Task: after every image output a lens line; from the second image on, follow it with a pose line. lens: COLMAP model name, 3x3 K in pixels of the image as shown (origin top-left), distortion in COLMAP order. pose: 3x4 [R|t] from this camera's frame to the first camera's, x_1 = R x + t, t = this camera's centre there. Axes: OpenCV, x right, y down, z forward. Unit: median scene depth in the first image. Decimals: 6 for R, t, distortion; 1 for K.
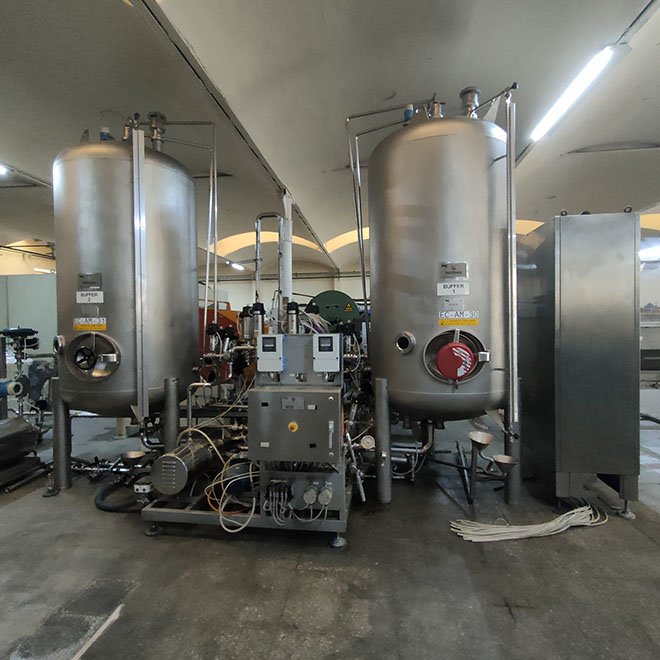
lens RADIAL K [[398.2, 0, 328.7], [0, 398.2, 328.4], [0, 0, 1]] dist [0.000008, 0.003753]
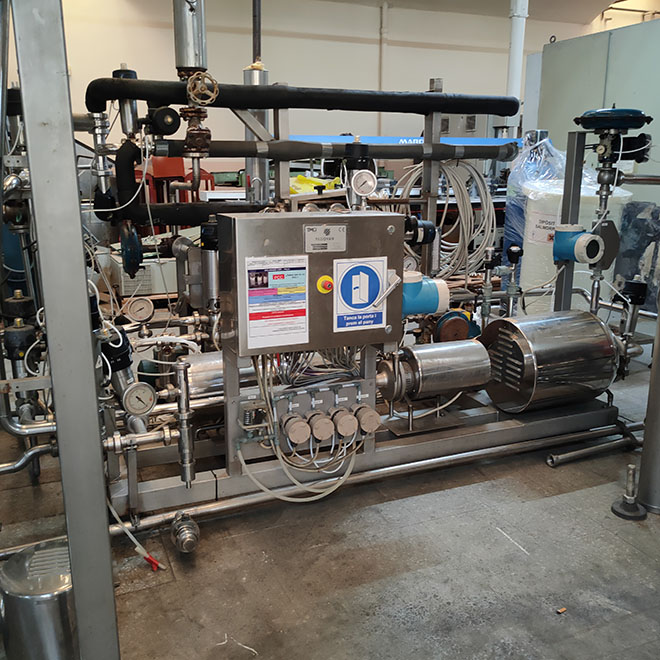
lens RADIAL K [[690.5, 0, 328.0], [0, 690.5, 329.5], [0, 0, 1]] dist [0.021878, 0.000000]
pose [[0.497653, 0.218220, -0.839477, -0.251564], [-0.021134, 0.970598, 0.239777, 0.057123], [0.867119, -0.101584, 0.487633, 0.346102]]
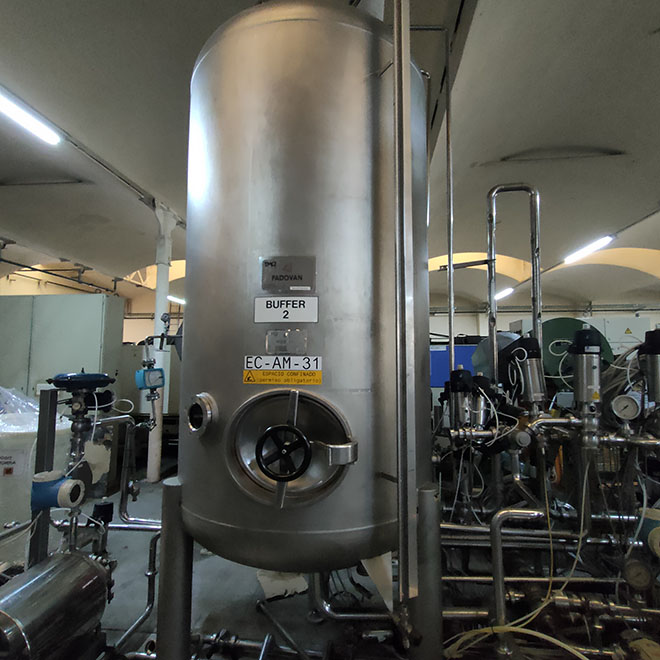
lens RADIAL K [[398.2, 0, 329.2], [0, 398.2, 325.5], [0, 0, 1]] dist [0.000008, 0.003753]
pose [[0.999856, 0.013722, 0.009967, -0.454148], [-0.012578, 0.994183, -0.106971, -0.011211], [-0.011377, 0.106830, 0.994212, 0.456299]]
